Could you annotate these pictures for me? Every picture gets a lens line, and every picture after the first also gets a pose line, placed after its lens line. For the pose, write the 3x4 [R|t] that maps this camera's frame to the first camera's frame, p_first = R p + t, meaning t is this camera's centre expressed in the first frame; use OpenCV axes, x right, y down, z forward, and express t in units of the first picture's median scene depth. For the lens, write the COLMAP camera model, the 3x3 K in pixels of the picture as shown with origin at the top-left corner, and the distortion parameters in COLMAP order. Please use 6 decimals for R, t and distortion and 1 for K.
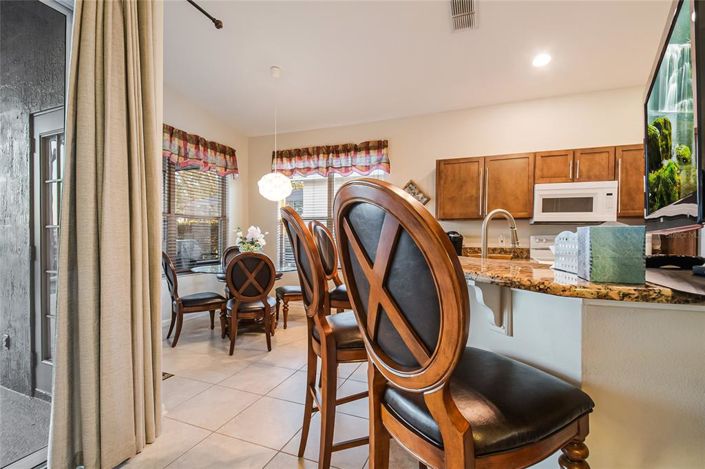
lens RADIAL K [[319.2, 0, 366.9], [0, 319.2, 242.9], [0, 0, 1]] dist [0.015275, -0.005317]
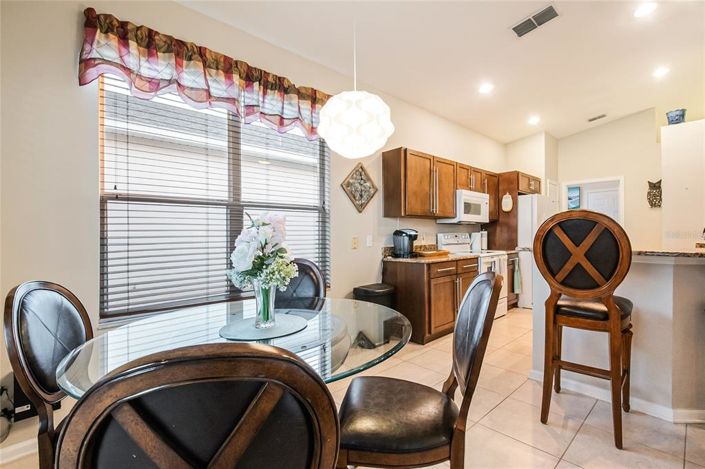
lens RADIAL K [[319.2, 0, 354.6], [0, 319.2, 237.9], [0, 0, 1]] dist [0.015275, -0.005317]
pose [[0.452234, -0.016166, 0.891753, -0.656995], [0.028311, 0.999592, 0.003764, -0.019282], [-0.891450, 0.023544, 0.452507, 0.769312]]
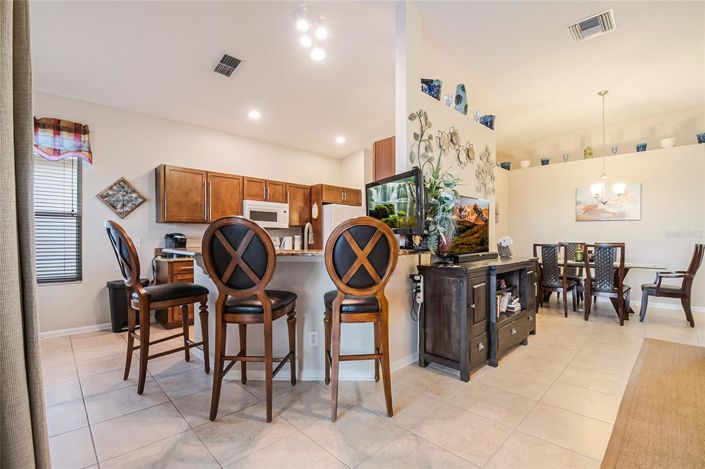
lens RADIAL K [[319.2, 0, 353.4], [0, 319.2, 236.7], [0, 0, 1]] dist [0.015275, -0.005317]
pose [[0.441462, -0.001383, 0.897279, -0.467410], [0.016192, 0.999848, -0.006425, -0.007919], [-0.897134, 0.017365, 0.441417, -0.015645]]
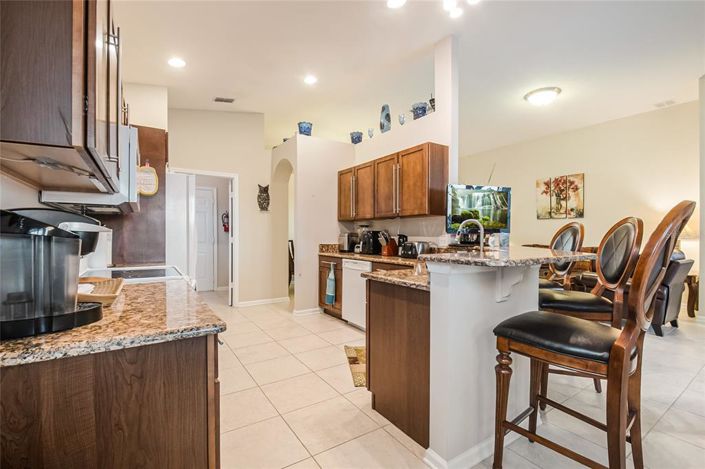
lens RADIAL K [[319.2, 0, 347.7], [0, 319.2, 239.9], [0, 0, 1]] dist [0.015275, -0.005317]
pose [[-0.788645, -0.021687, 0.614466, -0.040934], [-0.002159, 0.999469, 0.032504, -0.026056], [-0.614845, 0.024308, -0.788273, 1.113551]]
